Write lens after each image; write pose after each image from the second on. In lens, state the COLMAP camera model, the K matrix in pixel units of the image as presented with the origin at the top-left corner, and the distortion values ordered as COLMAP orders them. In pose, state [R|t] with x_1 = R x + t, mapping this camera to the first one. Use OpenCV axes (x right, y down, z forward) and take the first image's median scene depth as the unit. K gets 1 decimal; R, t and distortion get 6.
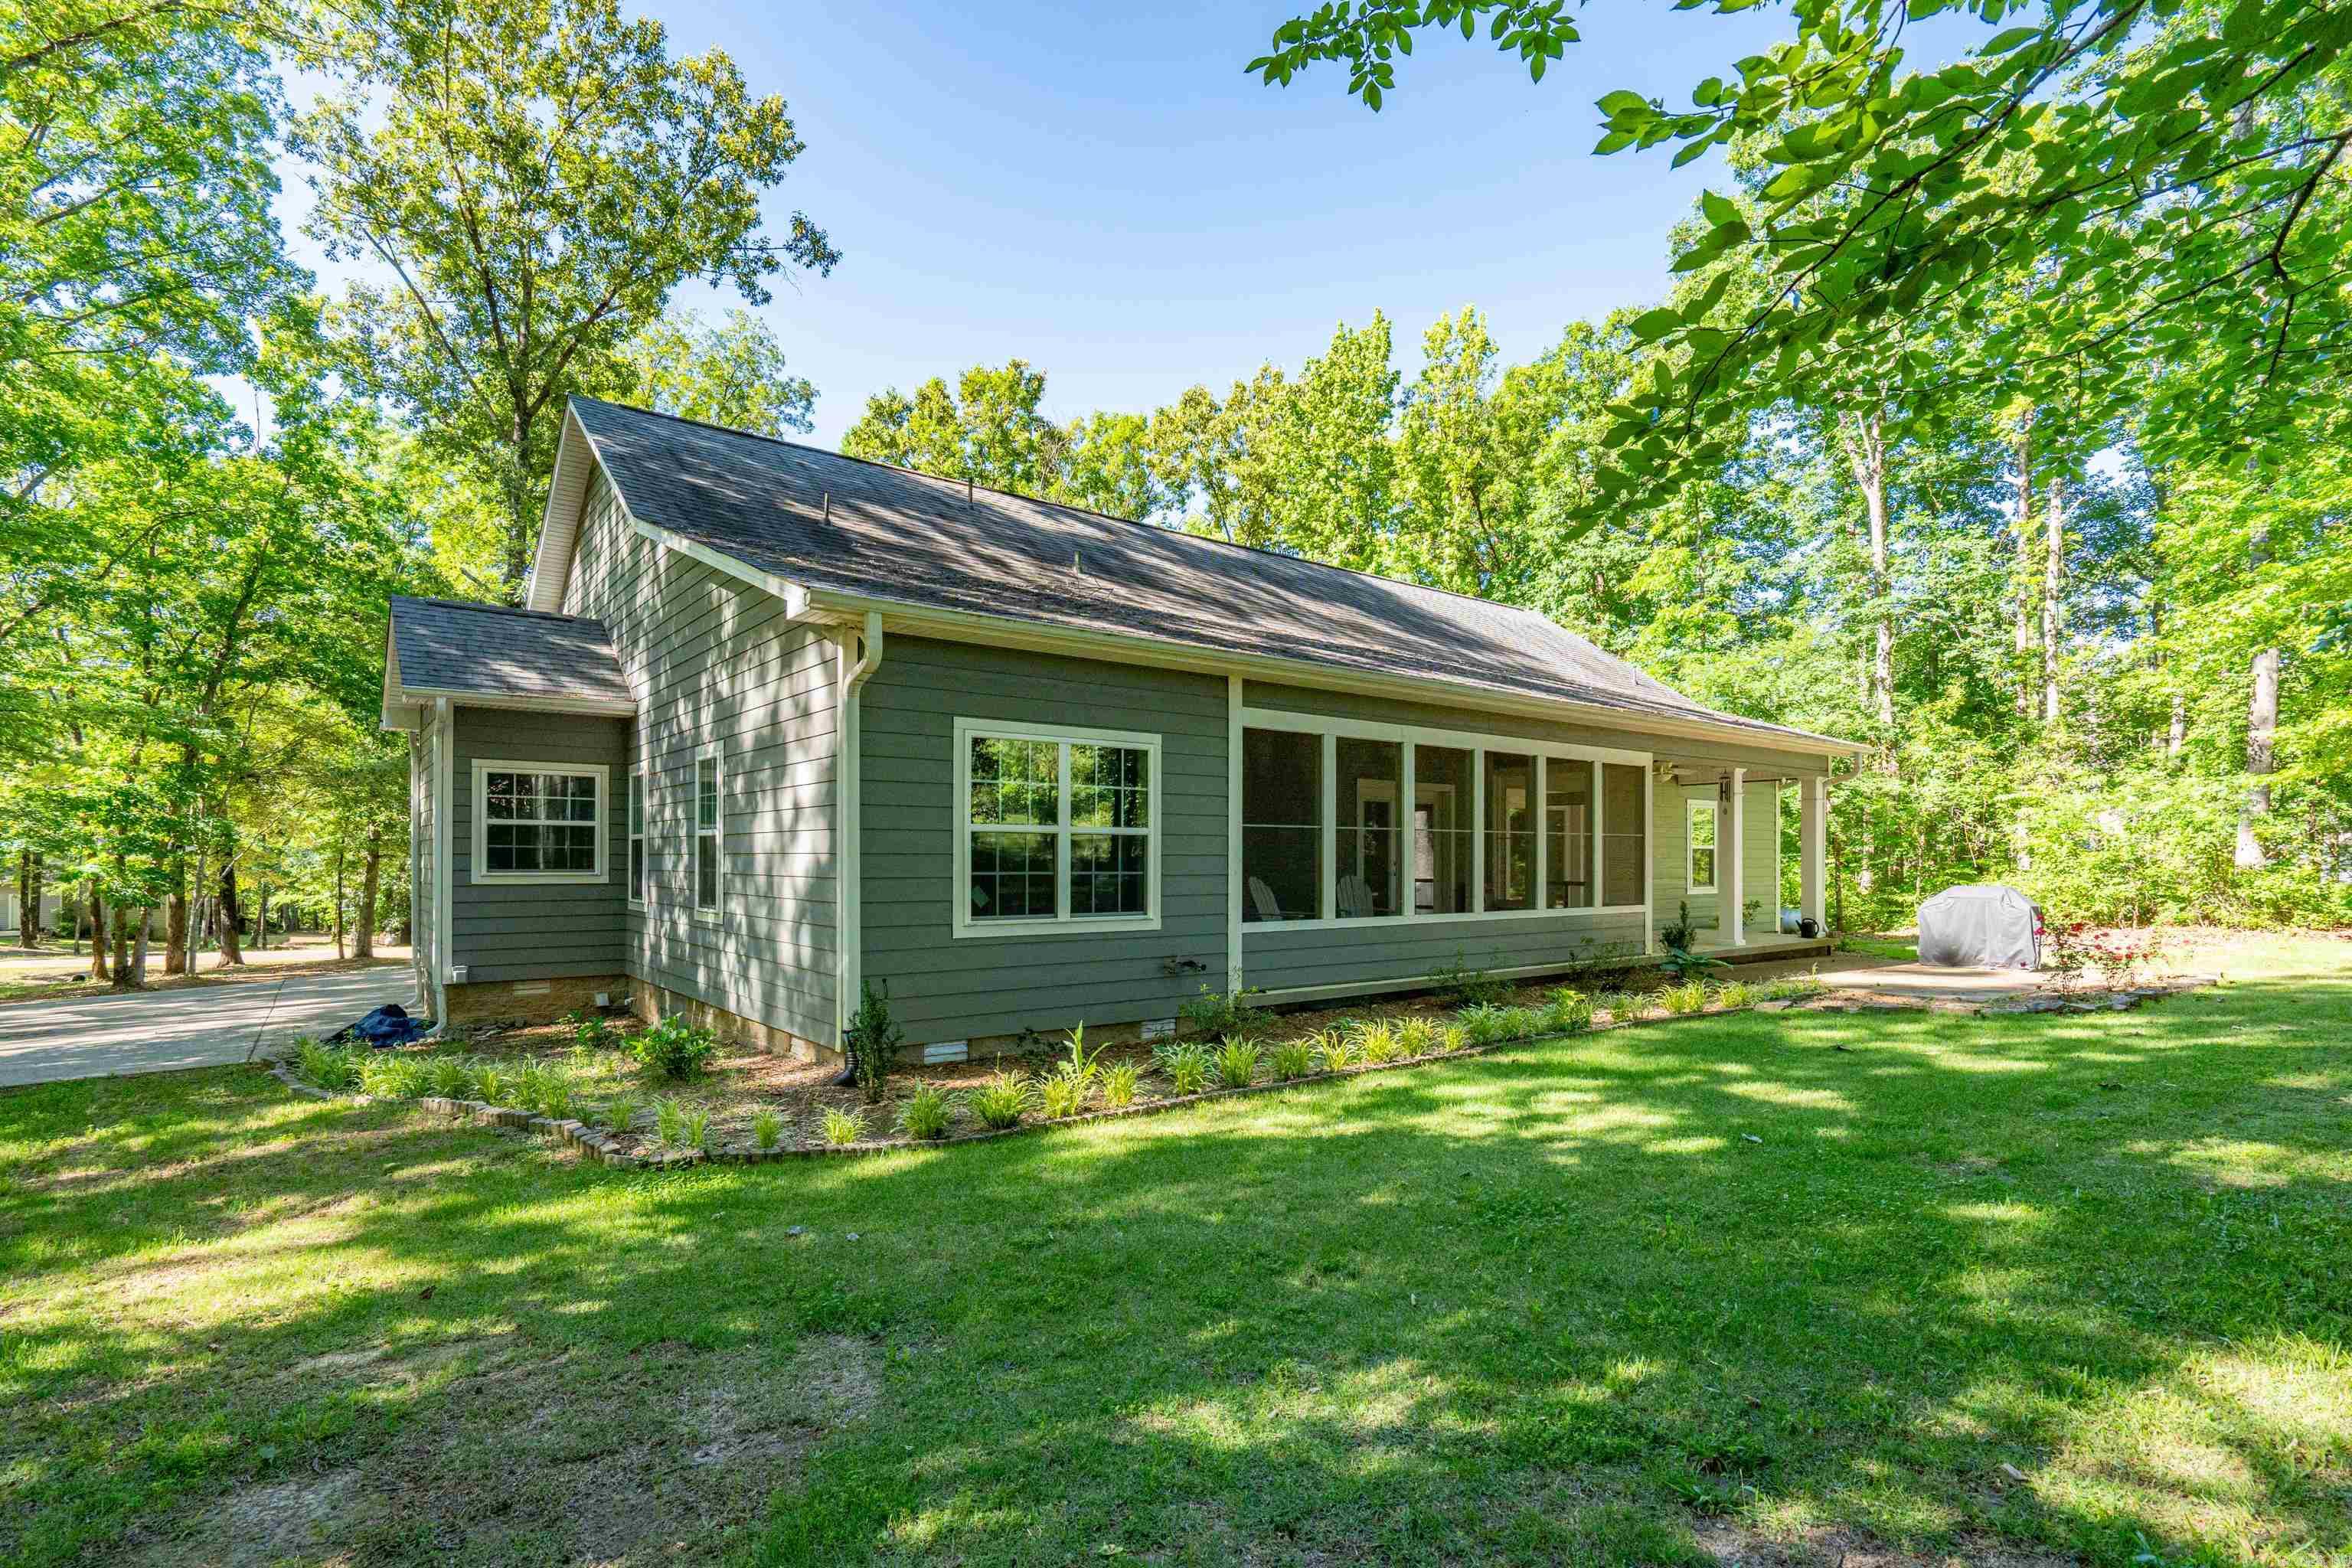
lens RADIAL K [[1097.0, 0, 1178.7], [0, 1097.0, 861.9], [0, 0, 1]] dist [0.018712, 0.000335]
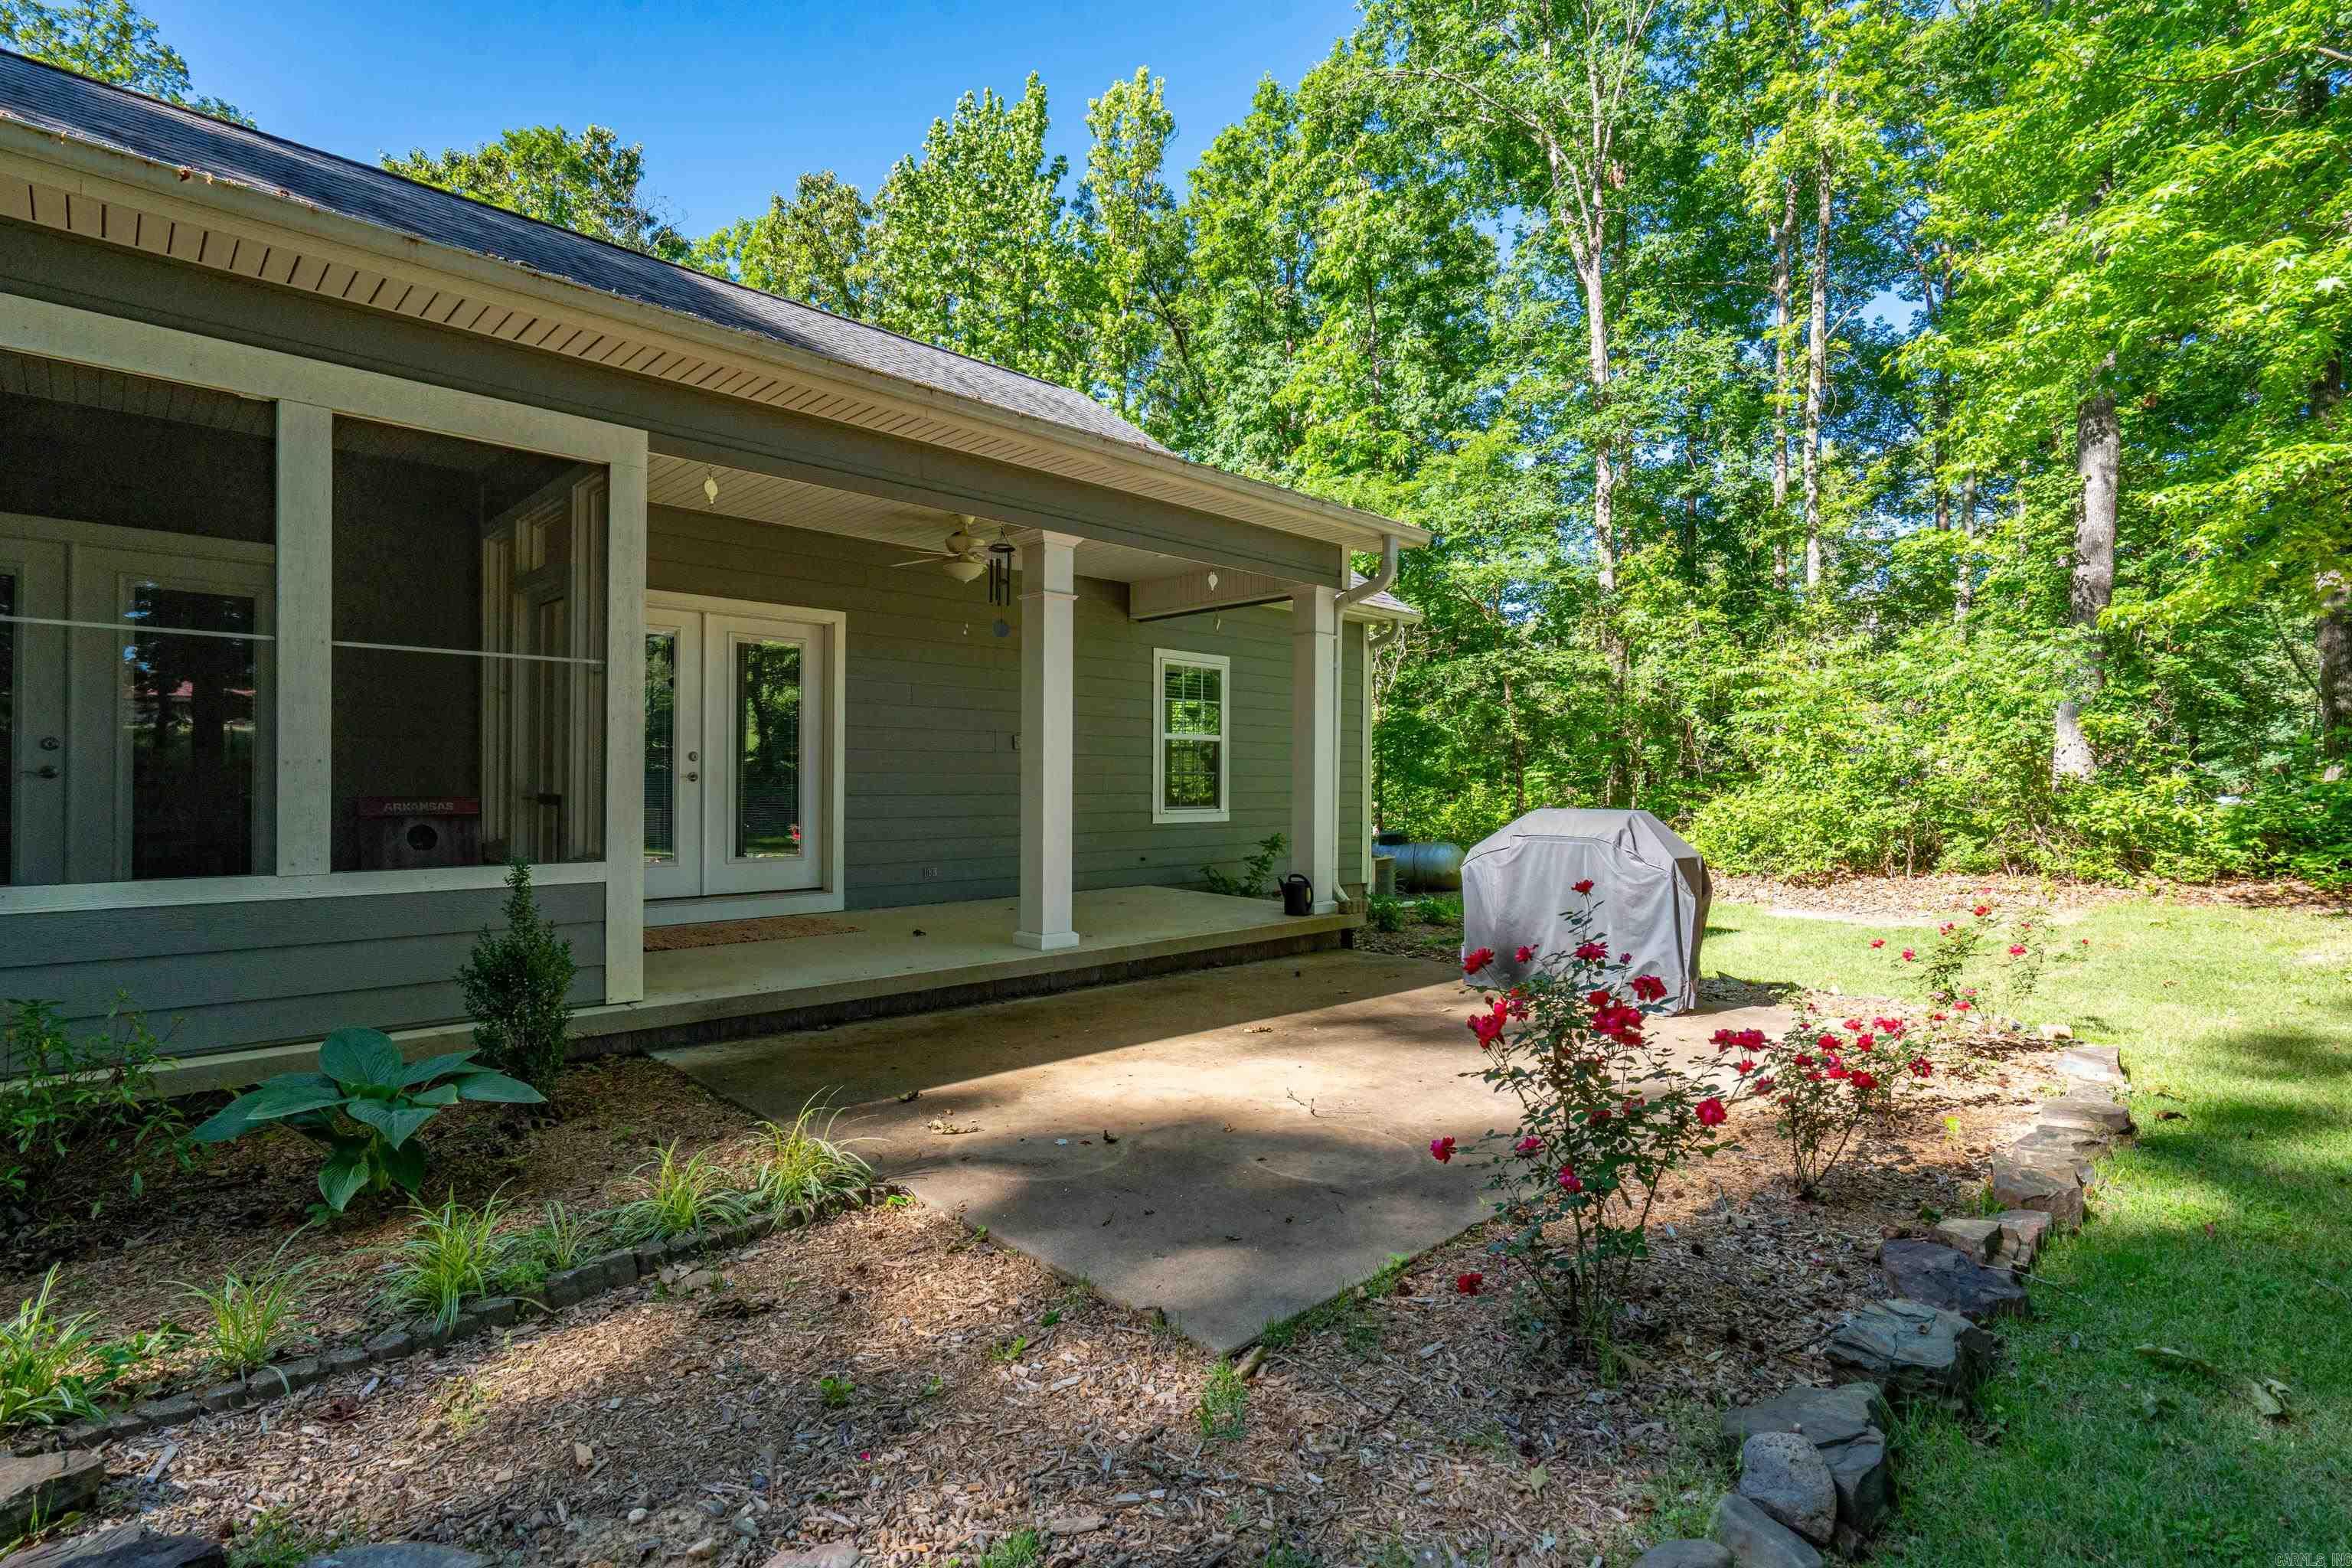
lens RADIAL K [[1058.5, 0, 1176.0], [0, 1058.5, 784.0], [0, 0, 1]] dist [0.013663, -0.000366]
pose [[0.994803, 0.005083, 0.101689, 0.375297], [-0.004863, 0.999985, -0.002407, 0.010606], [-0.101700, 0.001900, 0.994813, 0.431391]]
